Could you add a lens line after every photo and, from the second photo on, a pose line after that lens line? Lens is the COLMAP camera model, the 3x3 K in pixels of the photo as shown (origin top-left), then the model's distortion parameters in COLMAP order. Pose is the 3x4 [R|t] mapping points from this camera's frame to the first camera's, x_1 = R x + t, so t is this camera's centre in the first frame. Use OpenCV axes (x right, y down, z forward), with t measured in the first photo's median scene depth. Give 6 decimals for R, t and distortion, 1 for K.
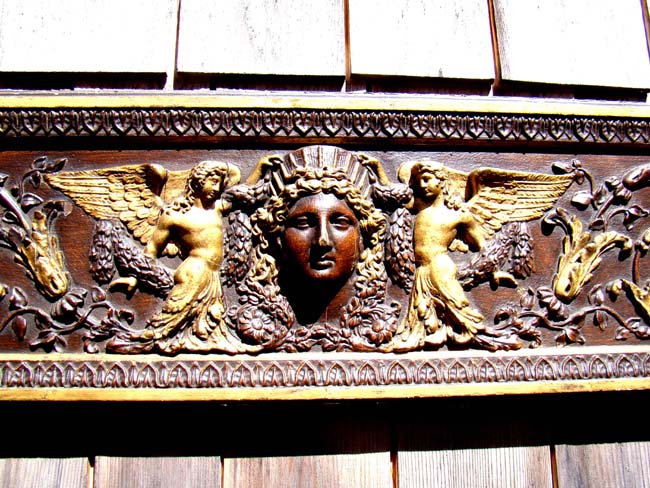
lens RADIAL K [[600.6, 0, 325.0], [0, 600.6, 244.0], [0, 0, 1]] dist [-0.104026, 0.003484]
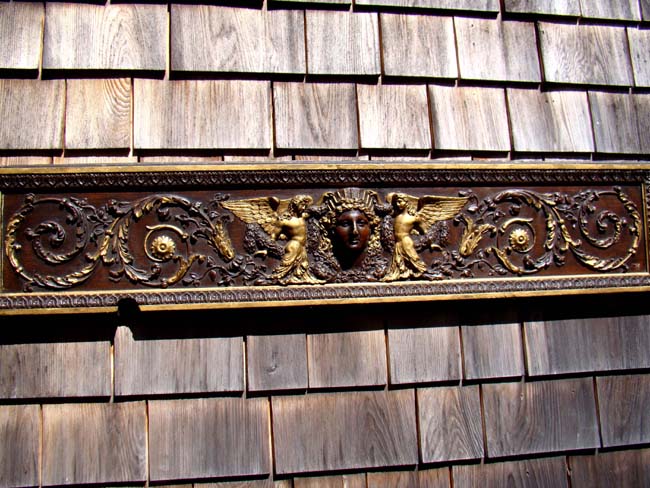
lens RADIAL K [[600.6, 0, 325.0], [0, 600.6, 244.0], [0, 0, 1]] dist [-0.104026, 0.003484]
pose [[0.996505, -0.019993, 0.081110, -0.279259], [0.016383, 0.998856, 0.044925, -0.058788], [-0.081915, -0.043439, 0.995692, -1.147341]]
